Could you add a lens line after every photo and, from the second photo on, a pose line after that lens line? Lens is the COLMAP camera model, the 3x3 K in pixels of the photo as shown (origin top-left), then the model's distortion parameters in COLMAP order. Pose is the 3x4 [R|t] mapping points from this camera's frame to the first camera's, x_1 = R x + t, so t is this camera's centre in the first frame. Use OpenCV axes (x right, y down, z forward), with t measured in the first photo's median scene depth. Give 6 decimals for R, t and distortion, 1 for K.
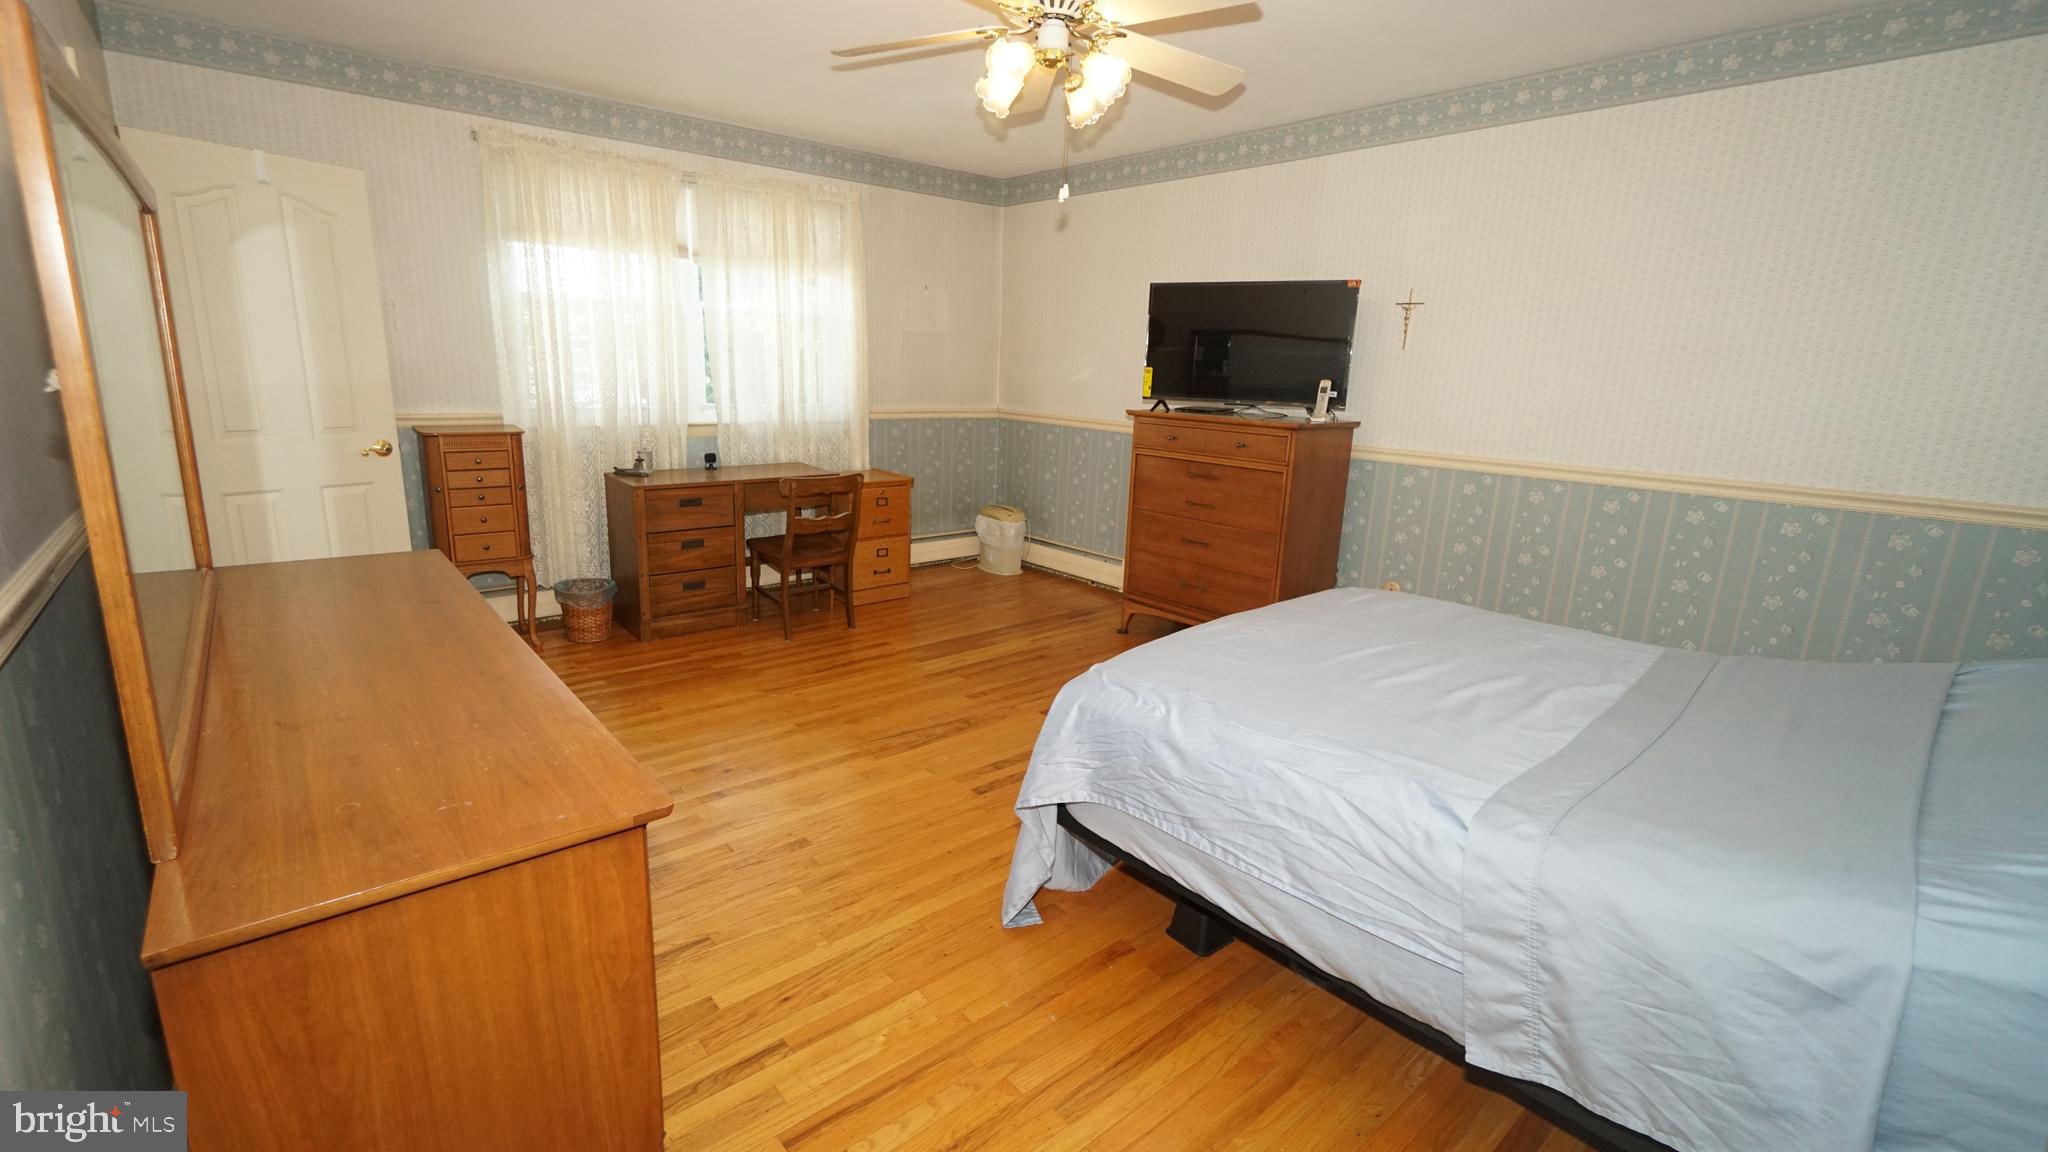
lens RADIAL K [[879.5, 0, 1011.1], [0, 879.5, 575.2], [0, 0, 1]] dist [-0.003300, -0.000181]
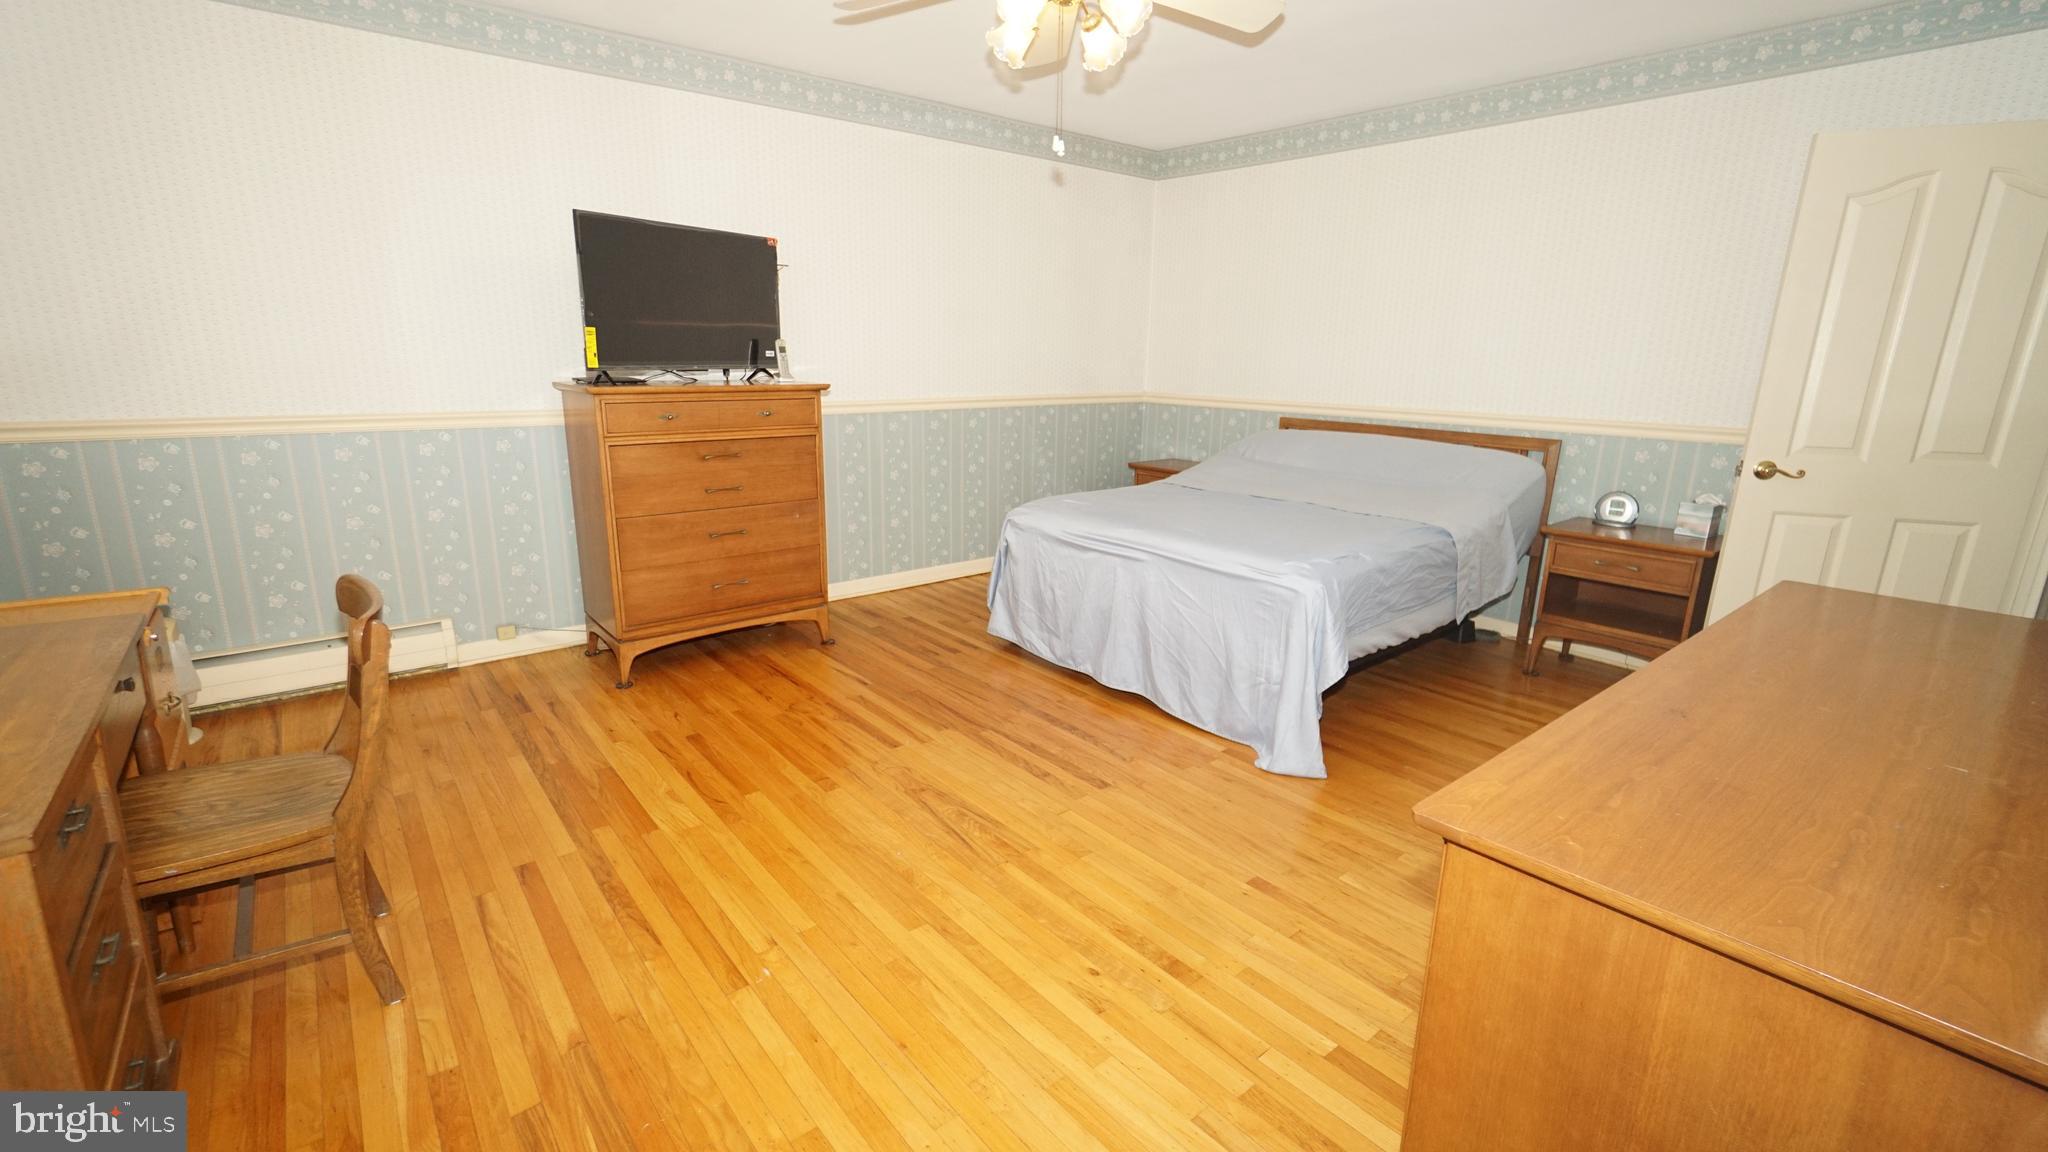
lens RADIAL K [[879.5, 0, 1006.9], [0, 879.5, 565.7], [0, 0, 1]] dist [-0.003300, -0.000181]
pose [[0.033378, -0.275096, 0.960837, -0.656687], [0.215017, 0.940838, 0.261901, -0.186278], [-0.976040, 0.197854, 0.090554, 0.707811]]
